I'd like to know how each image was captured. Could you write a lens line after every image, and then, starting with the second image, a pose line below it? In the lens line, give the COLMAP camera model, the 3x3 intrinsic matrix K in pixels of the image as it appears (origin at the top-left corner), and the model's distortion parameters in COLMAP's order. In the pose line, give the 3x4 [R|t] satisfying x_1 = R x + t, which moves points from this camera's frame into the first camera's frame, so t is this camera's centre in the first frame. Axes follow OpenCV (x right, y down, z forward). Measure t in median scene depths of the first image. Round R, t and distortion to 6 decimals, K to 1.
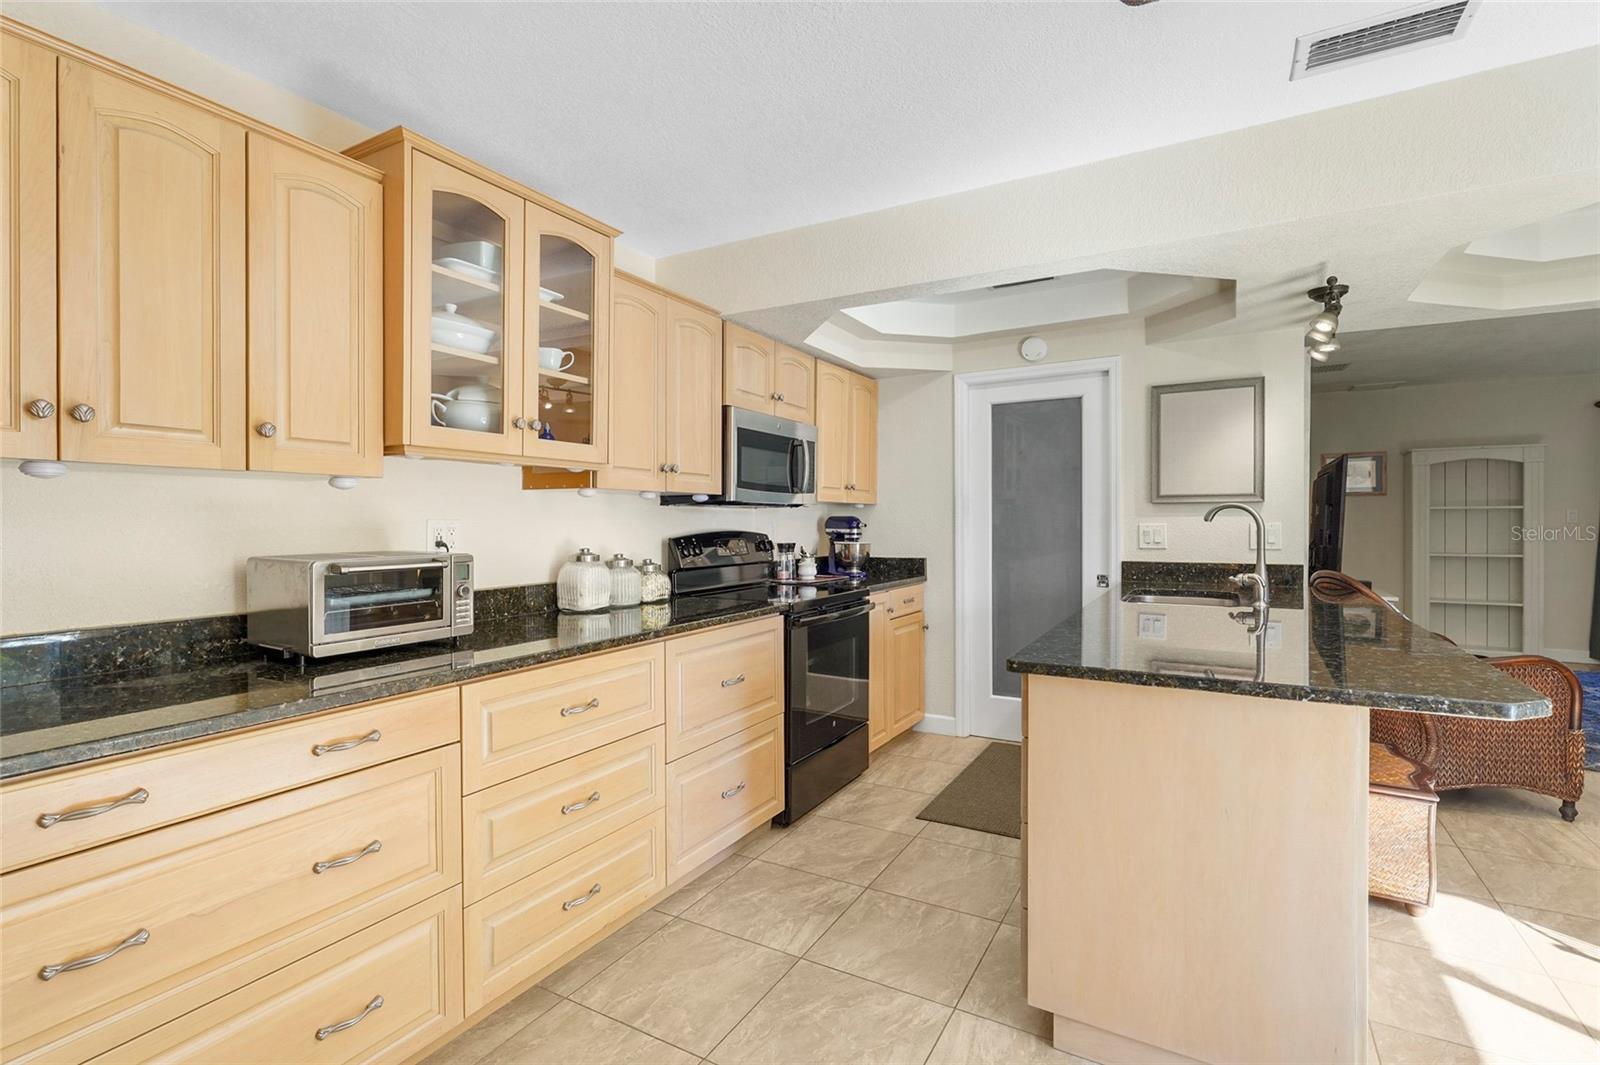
lens RADIAL K [[740.4, 0, 803.1], [0, 740.4, 522.6], [0, 0, 1]] dist [0.001972, -0.000106]
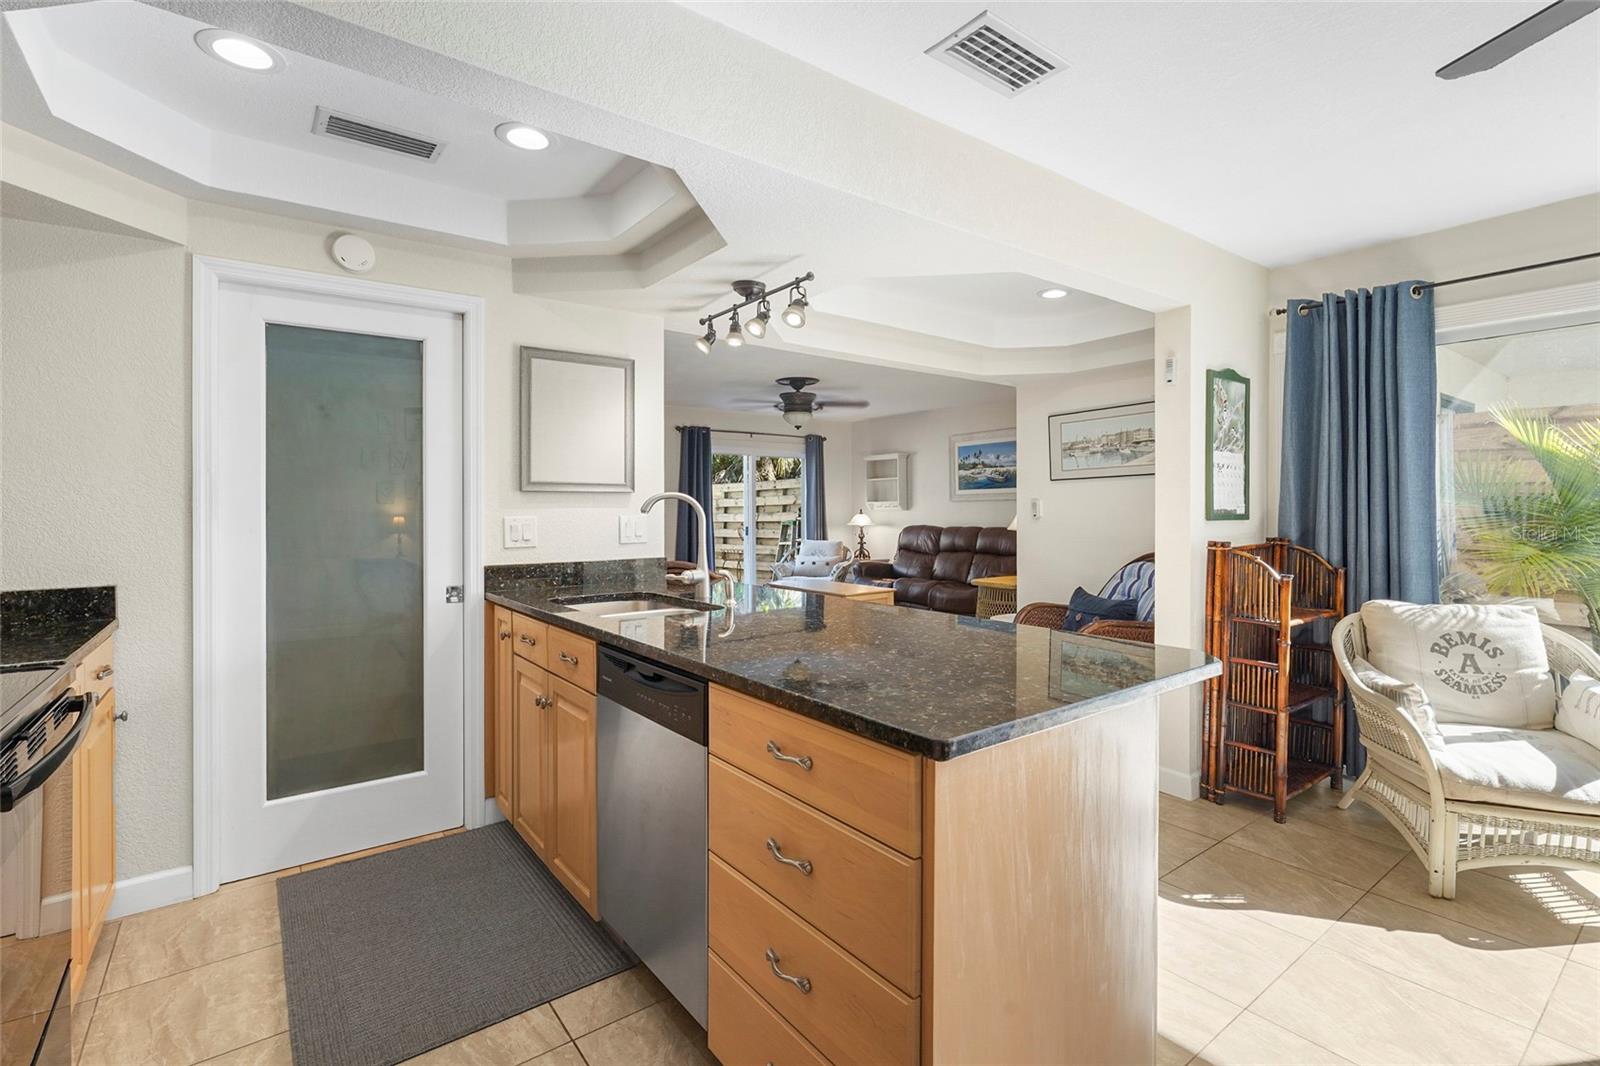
lens RADIAL K [[740.4, 0, 811.7], [0, 740.4, 509.4], [0, 0, 1]] dist [0.001972, -0.000106]
pose [[0.389797, 0.001859, 0.920899, -0.143229], [0.007769, 0.999956, -0.005307, 0.000281], [-0.920868, 0.009223, 0.389765, 0.385732]]
